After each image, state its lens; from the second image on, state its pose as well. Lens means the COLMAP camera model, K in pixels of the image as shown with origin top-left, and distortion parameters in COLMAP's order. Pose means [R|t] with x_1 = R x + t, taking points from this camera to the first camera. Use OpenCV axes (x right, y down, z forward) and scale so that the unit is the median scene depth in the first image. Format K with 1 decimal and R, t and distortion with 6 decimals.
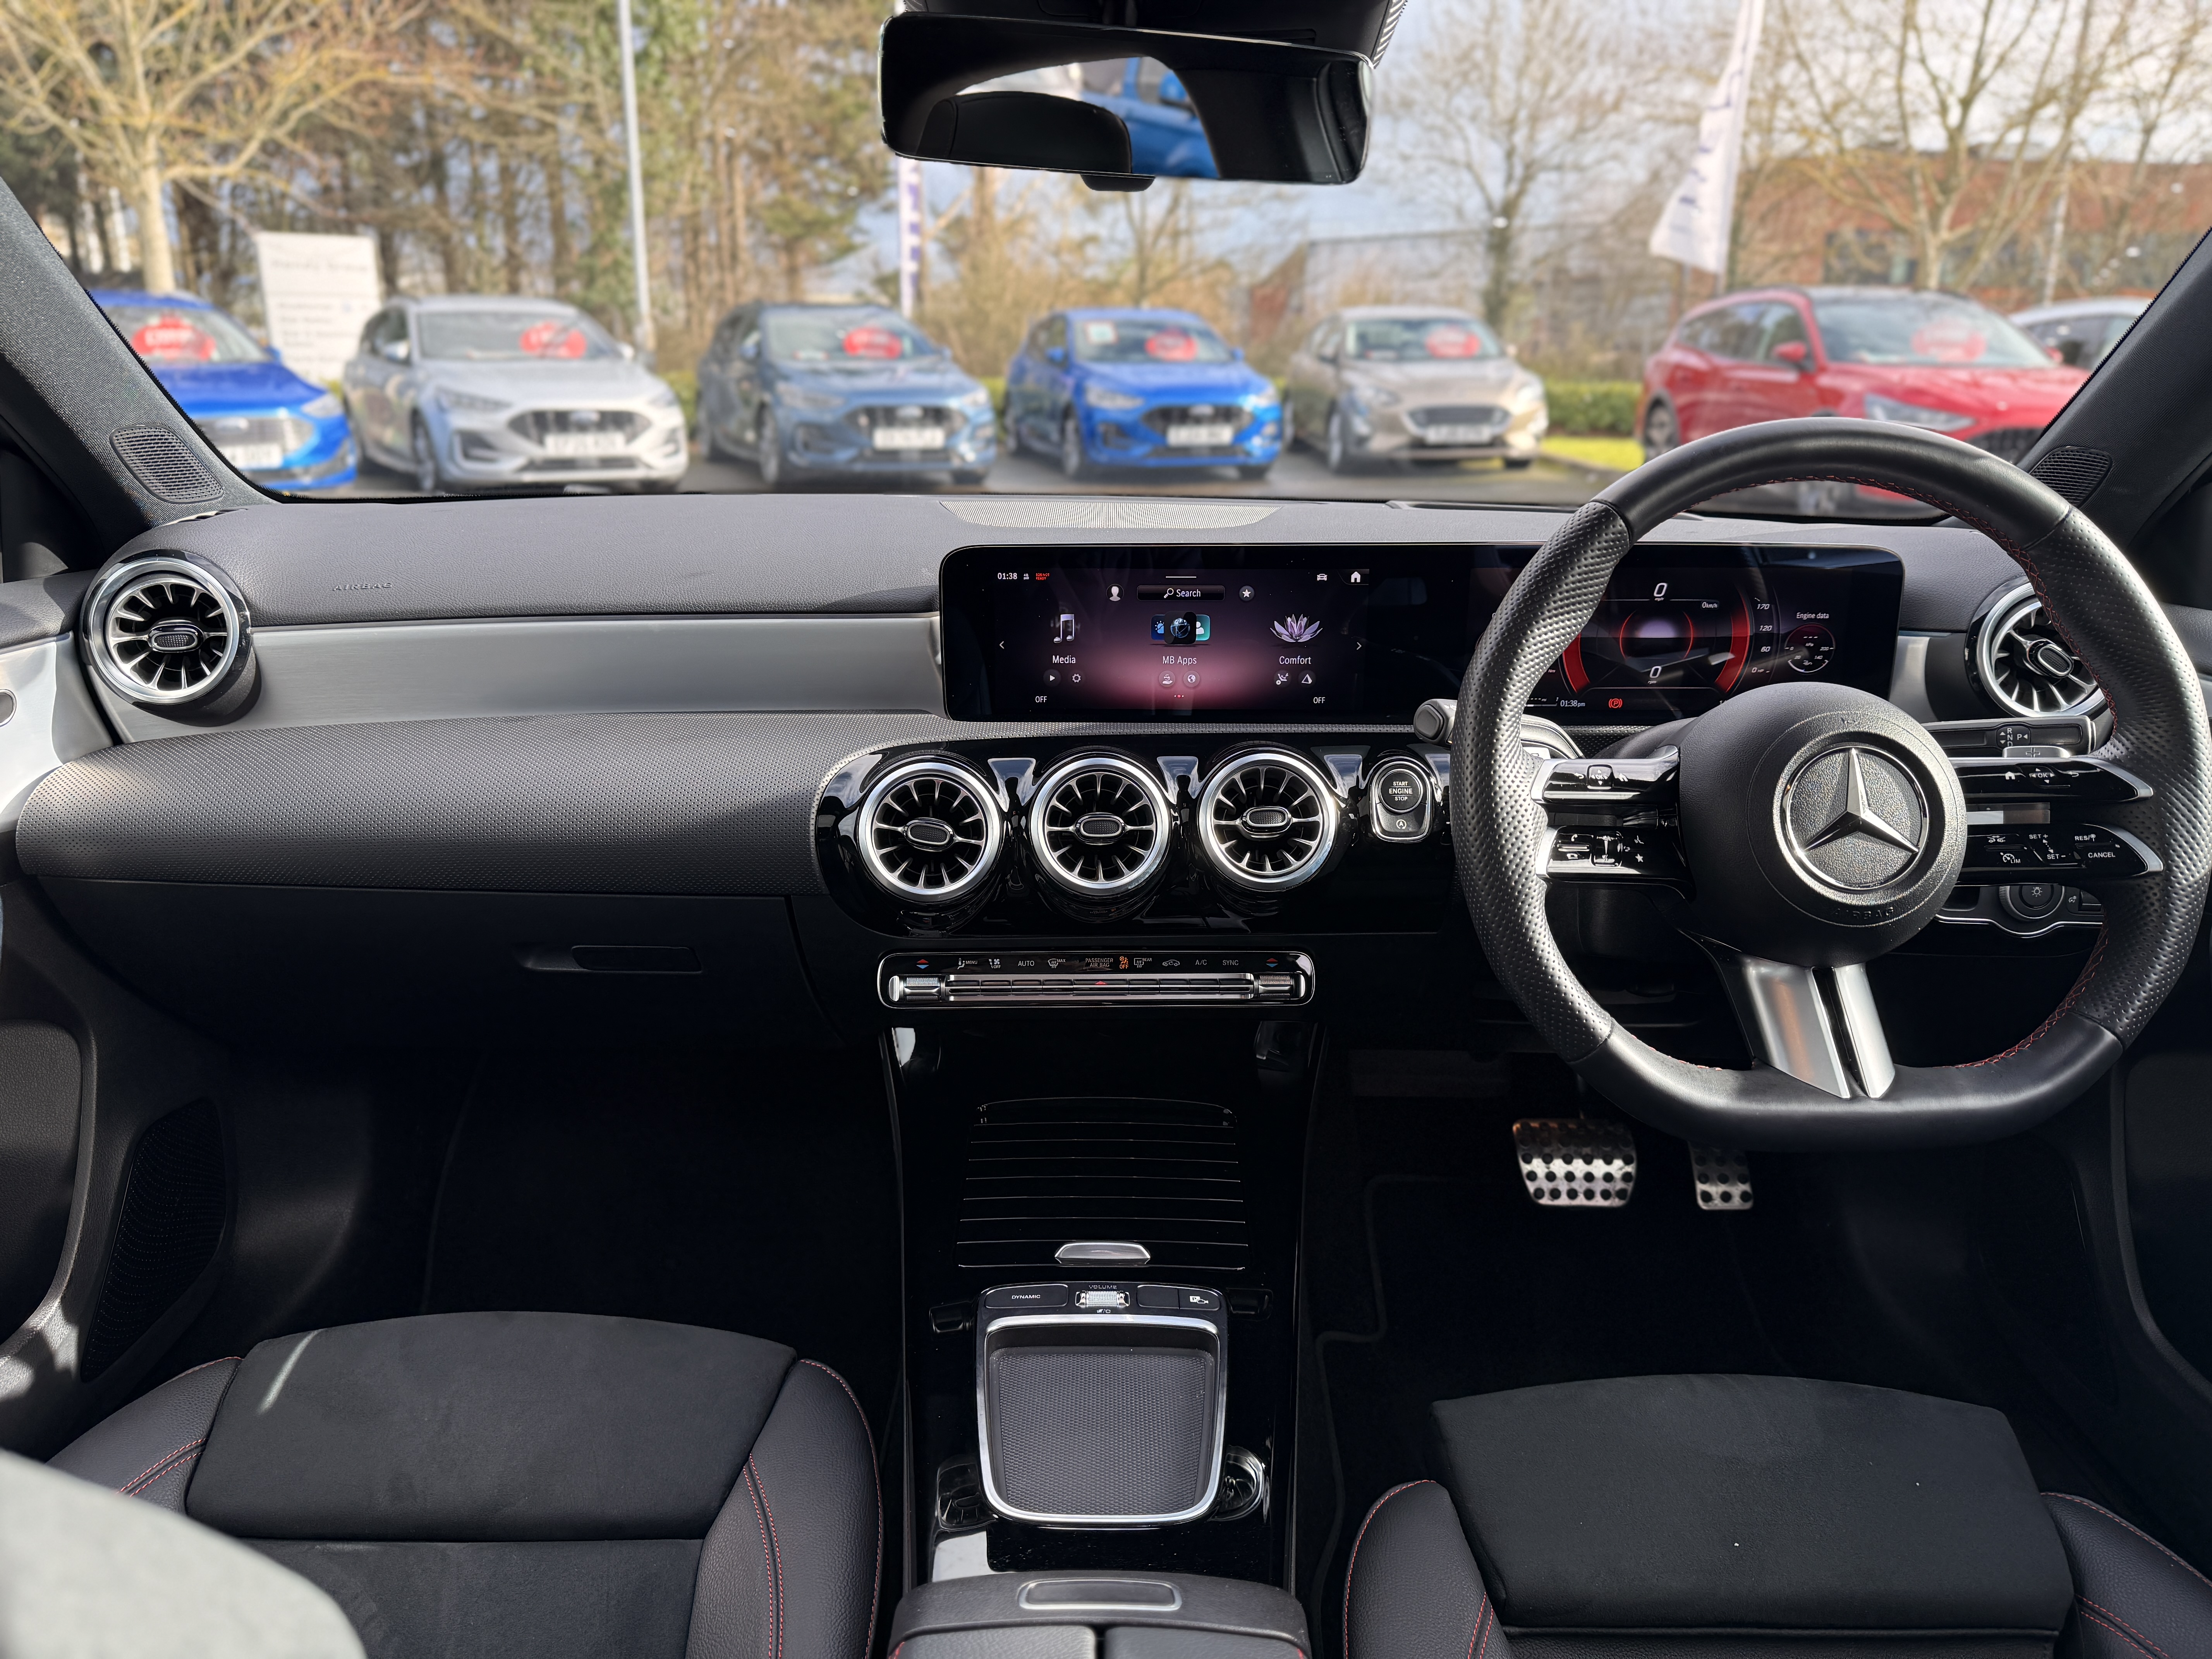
lens RADIAL K [[1565.5, 0, 1115.4], [0, 1565.5, 822.5], [0, 0, 1]] dist [0.031396, -0.040487]
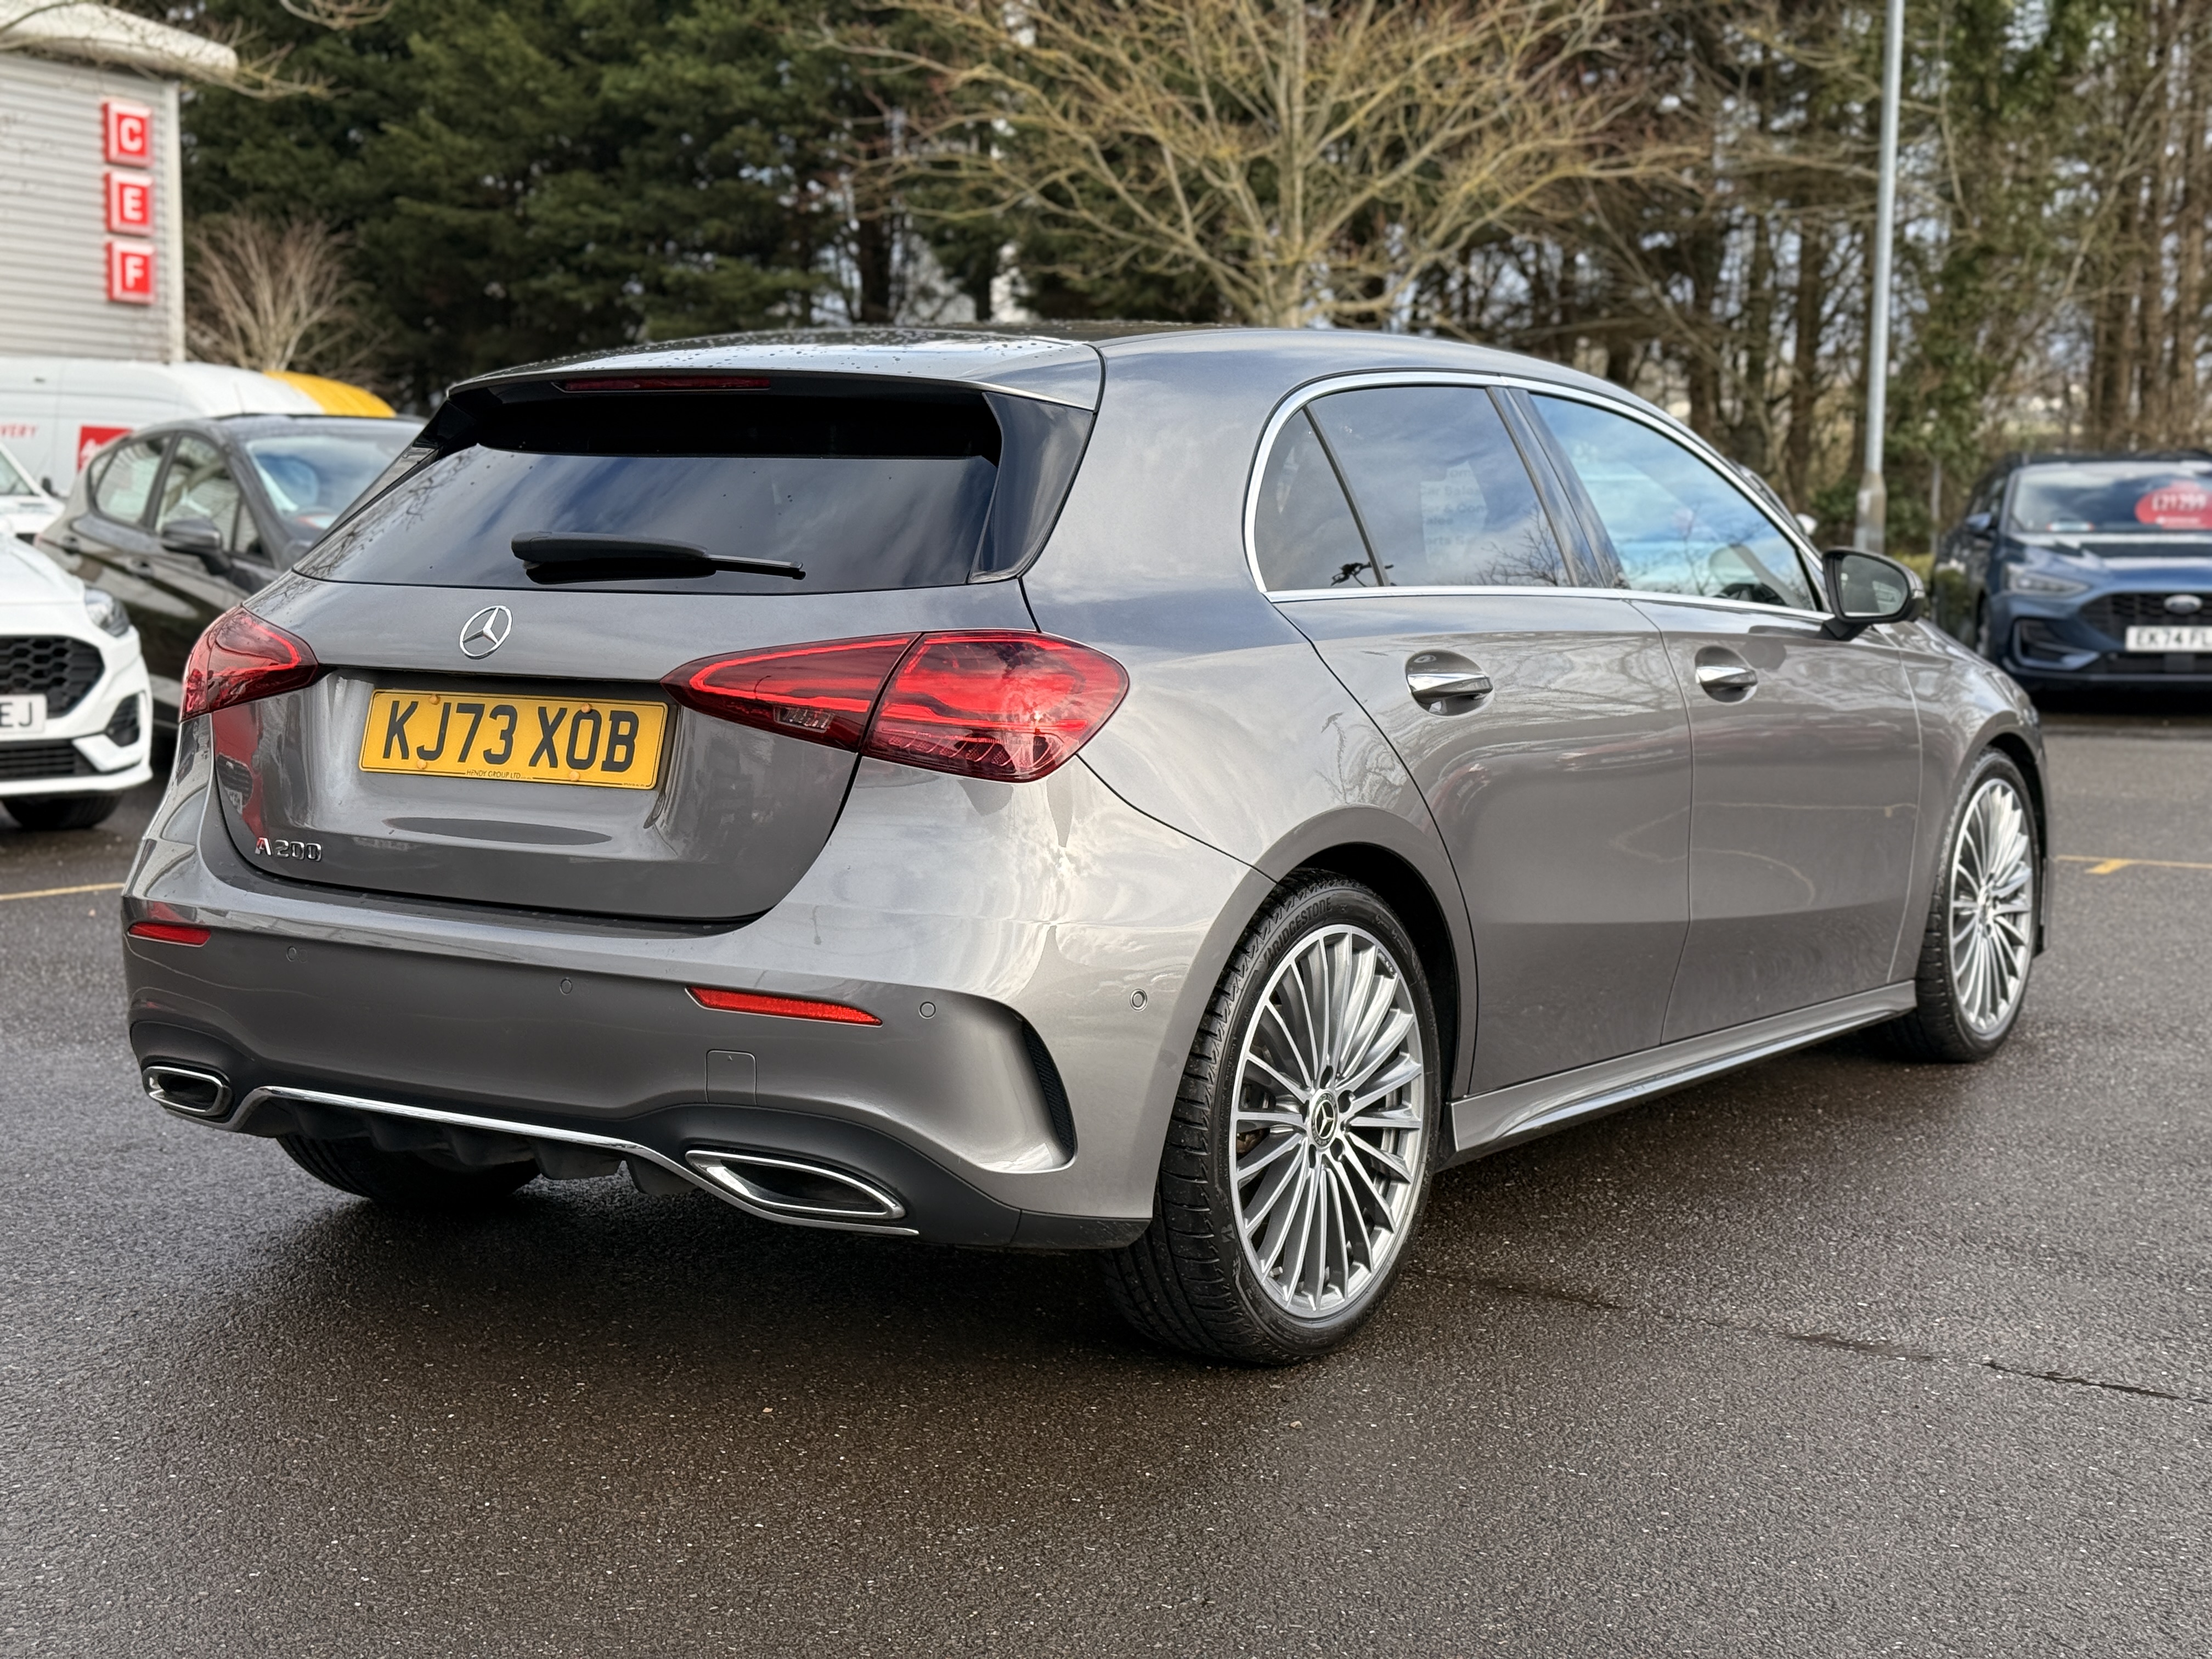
lens RADIAL K [[3128.5, 0, 1114.5], [0, 3128.5, 854.3], [0, 0, 1]] dist [0.123513, 0.000000]
pose [[0.832037, 0.057294, -0.551753, 2.919423], [-0.158907, 0.977585, -0.138118, 1.309613], [0.531472, 0.202597, 0.822491, -4.314355]]
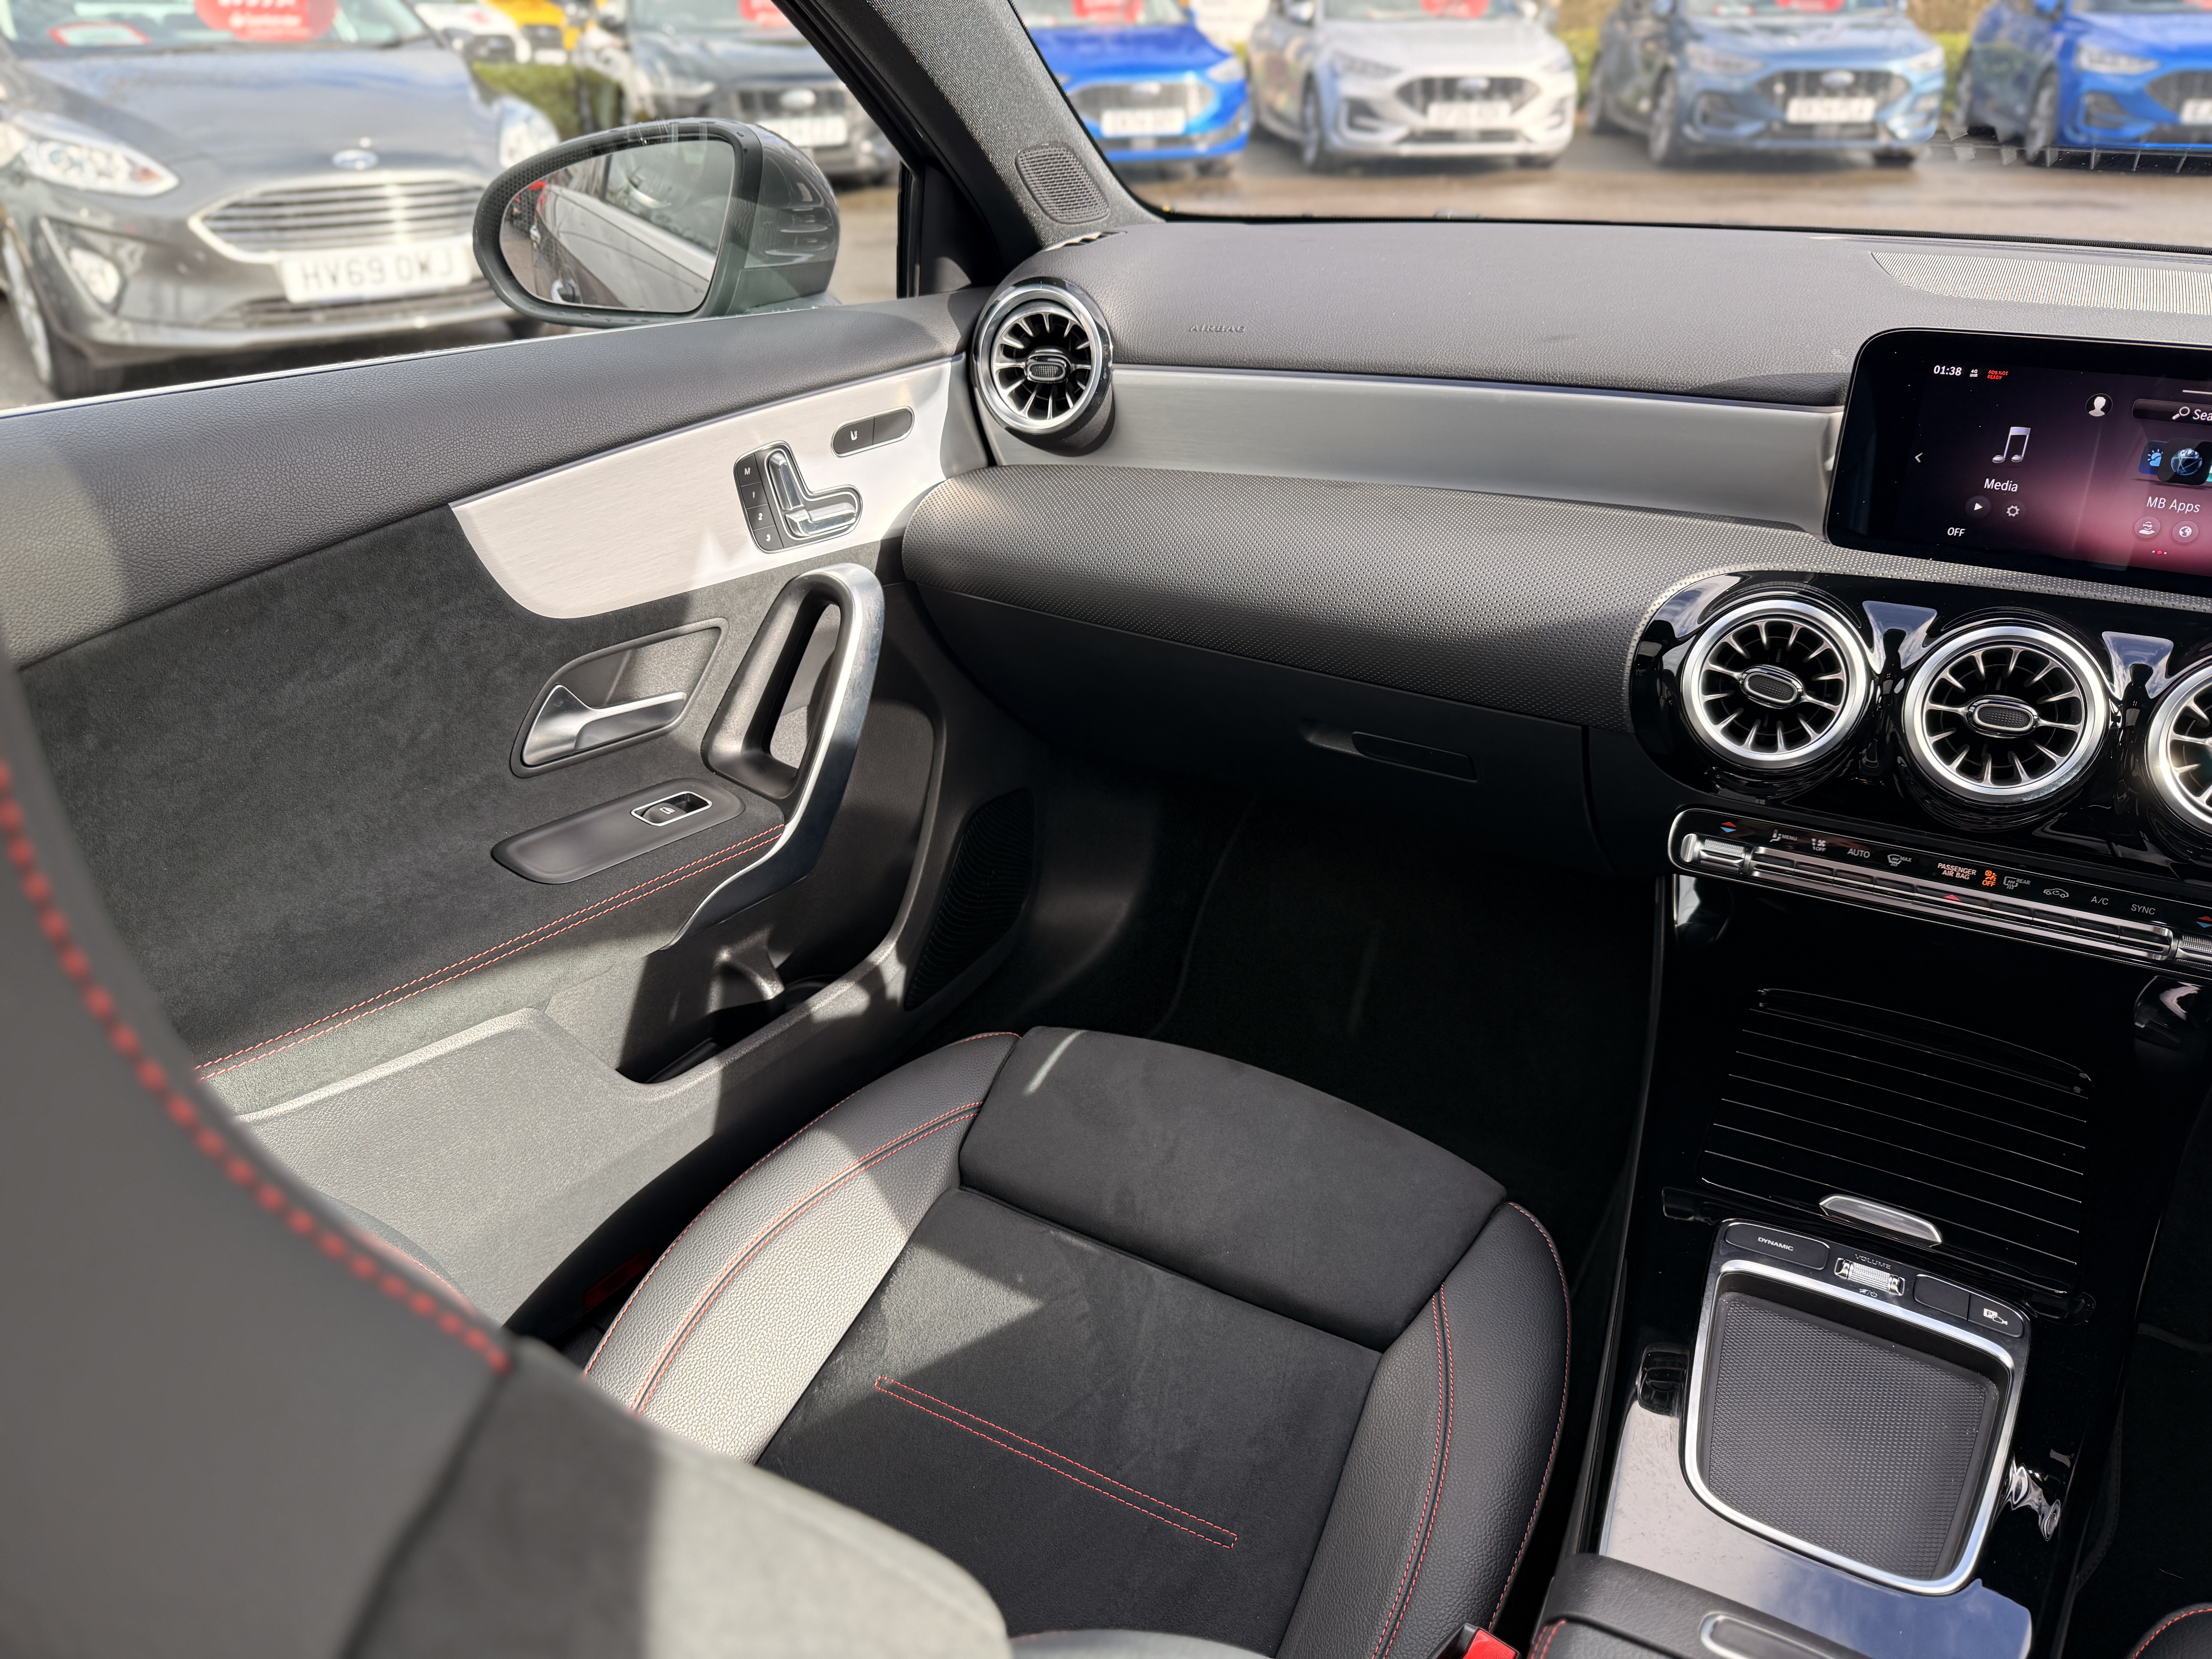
lens RADIAL K [[1565.5, 0, 1116.0], [0, 1565.5, 822.2], [0, 0, 1]] dist [0.031396, -0.040487]
pose [[0.868732, 0.216224, -0.445593, -0.030116], [-0.128548, 0.967276, 0.218753, -0.056474], [0.478311, -0.132758, 0.868098, 0.080509]]
